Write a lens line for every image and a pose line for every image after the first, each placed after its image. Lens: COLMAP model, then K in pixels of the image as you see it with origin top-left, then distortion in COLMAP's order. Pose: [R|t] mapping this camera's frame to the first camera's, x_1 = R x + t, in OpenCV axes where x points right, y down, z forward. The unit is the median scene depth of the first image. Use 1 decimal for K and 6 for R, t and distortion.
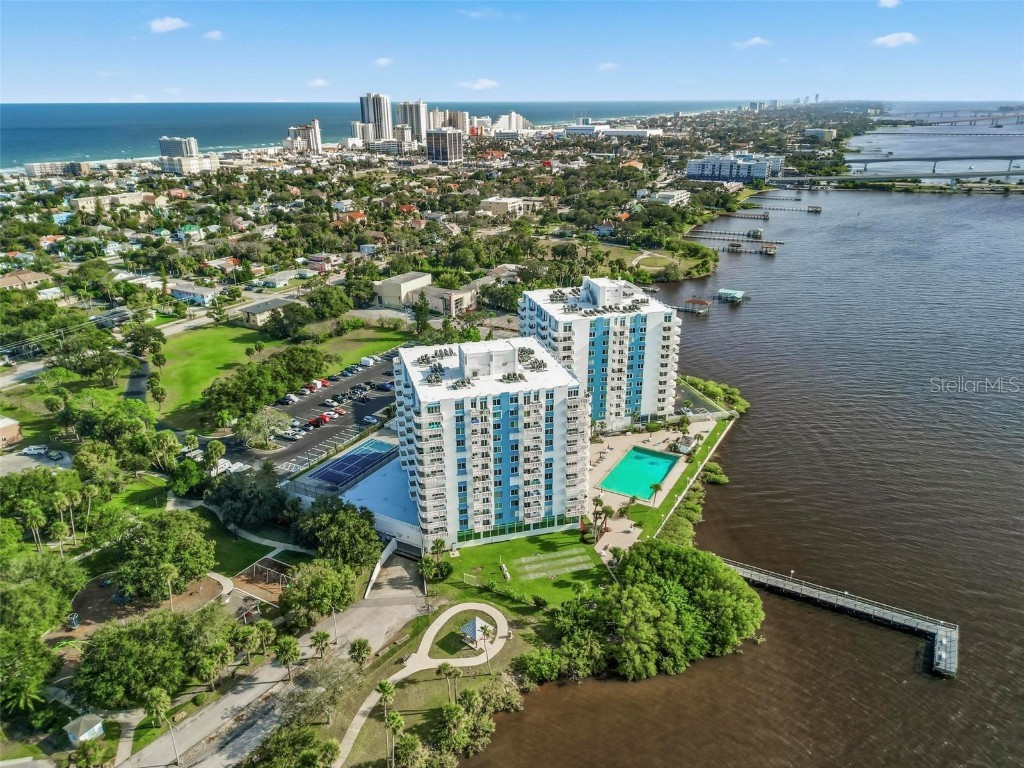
lens RADIAL K [[710.9, 0, 512.0], [0, 710.9, 384.0], [0, 0, 1]] dist [0.075162, -0.074609]
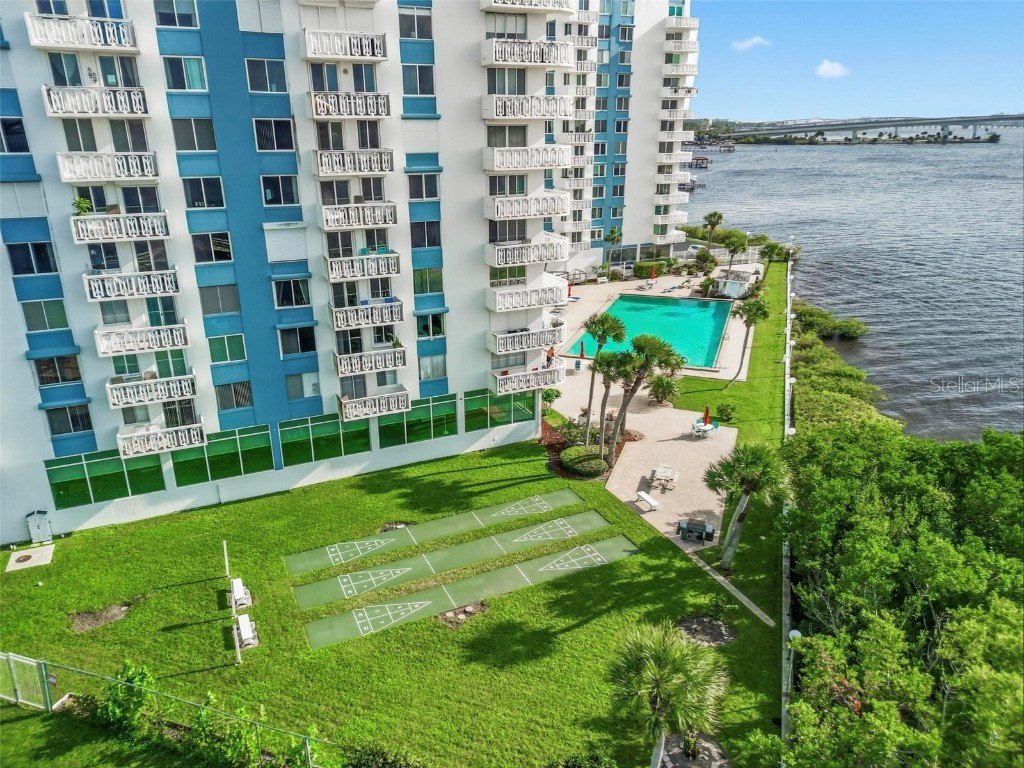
lens RADIAL K [[710.9, 0, 512.0], [0, 710.9, 384.0], [0, 0, 1]] dist [0.075162, -0.074609]
pose [[0.985894, -0.051074, 0.159390, 0.037304], [0.056022, 0.998072, -0.026704, 0.191067], [-0.157719, 0.035256, 0.986854, 0.720675]]
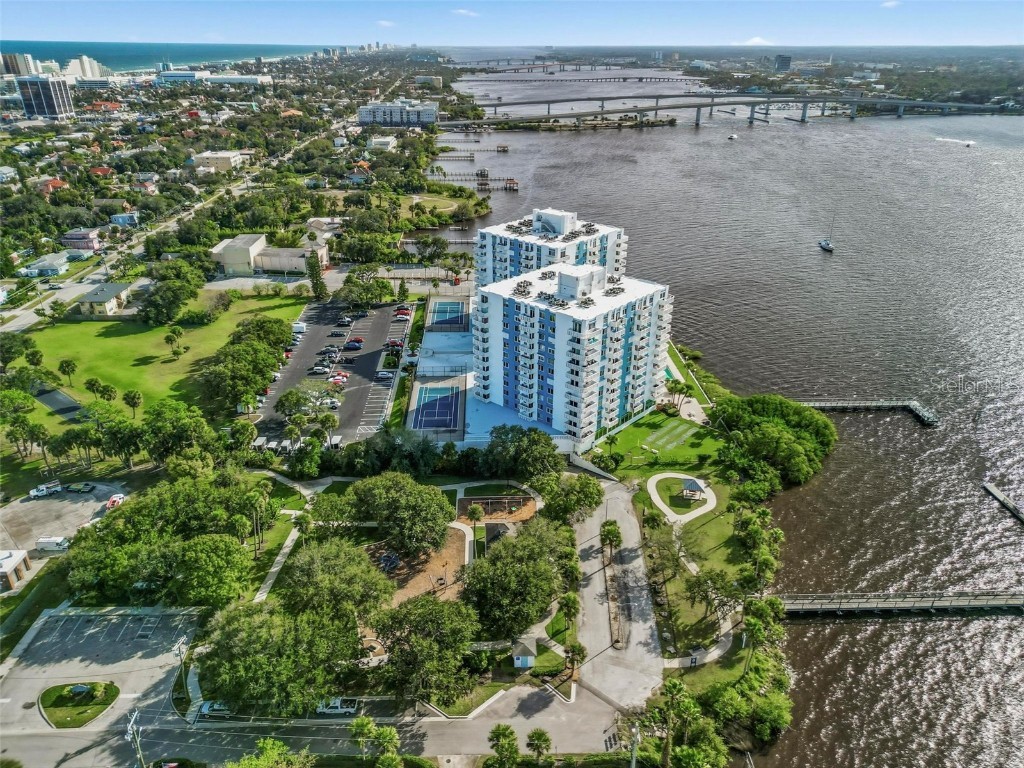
lens RADIAL K [[710.9, 0, 512.0], [0, 710.9, 384.0], [0, 0, 1]] dist [0.075162, -0.074609]
pose [[0.853093, -0.214800, 0.475493, -0.704685], [0.184448, 0.976637, 0.110265, -0.019215], [-0.488069, -0.006362, 0.872782, 0.059469]]
